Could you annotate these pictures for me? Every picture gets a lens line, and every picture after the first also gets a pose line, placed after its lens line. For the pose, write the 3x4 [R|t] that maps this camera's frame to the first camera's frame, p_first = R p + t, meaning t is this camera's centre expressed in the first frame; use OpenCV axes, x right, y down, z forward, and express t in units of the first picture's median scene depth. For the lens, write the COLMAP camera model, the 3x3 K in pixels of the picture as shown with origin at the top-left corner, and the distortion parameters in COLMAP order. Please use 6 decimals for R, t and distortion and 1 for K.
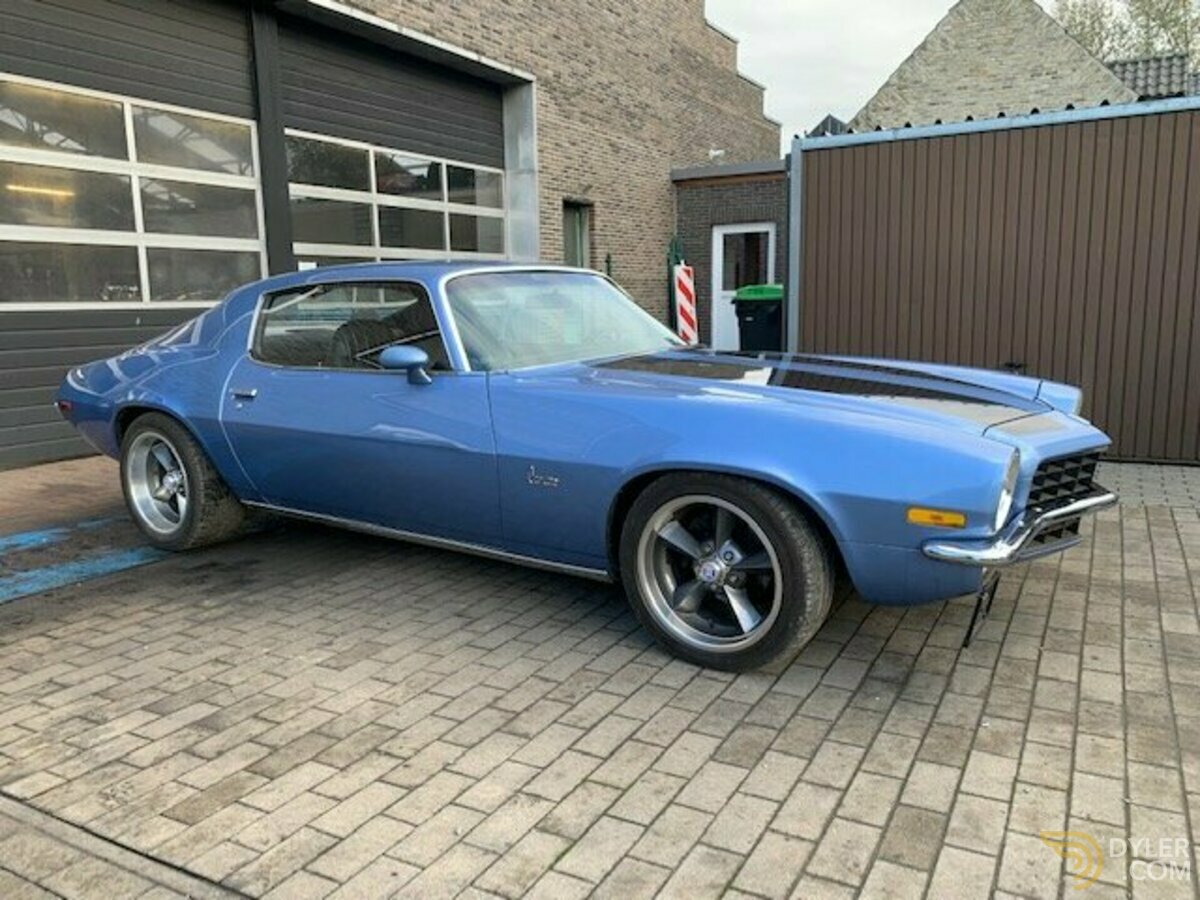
lens RADIAL K [[916.2, 0, 607.0], [0, 916.2, 455.0], [0, 0, 1]] dist [0.013710, -0.008849]
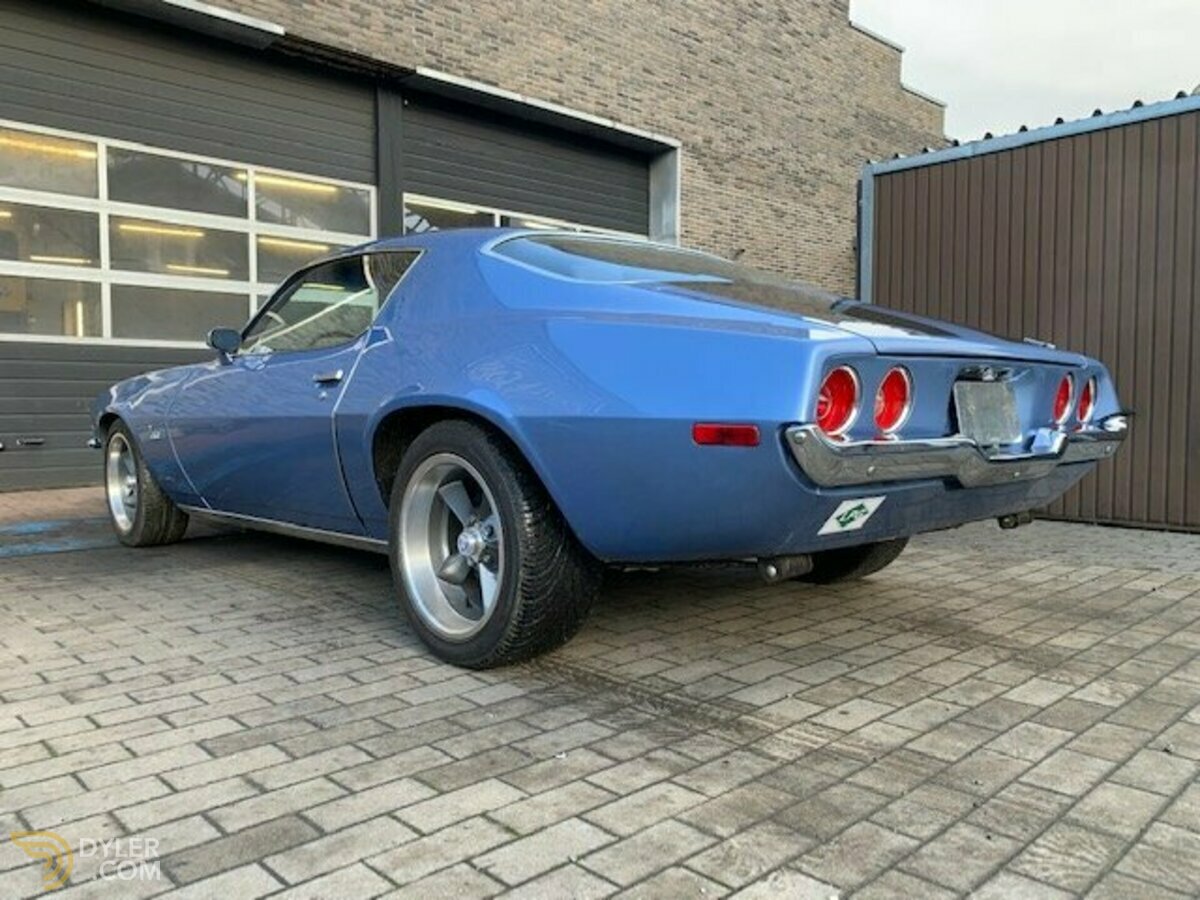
lens RADIAL K [[916.2, 0, 591.4], [0, 916.2, 454.8], [0, 0, 1]] dist [0.013710, -0.008849]
pose [[0.951759, 0.036065, -0.304721, 0.259271], [-0.067663, 0.993291, -0.093776, 0.046781], [0.299295, 0.109871, 0.947814, 0.107582]]
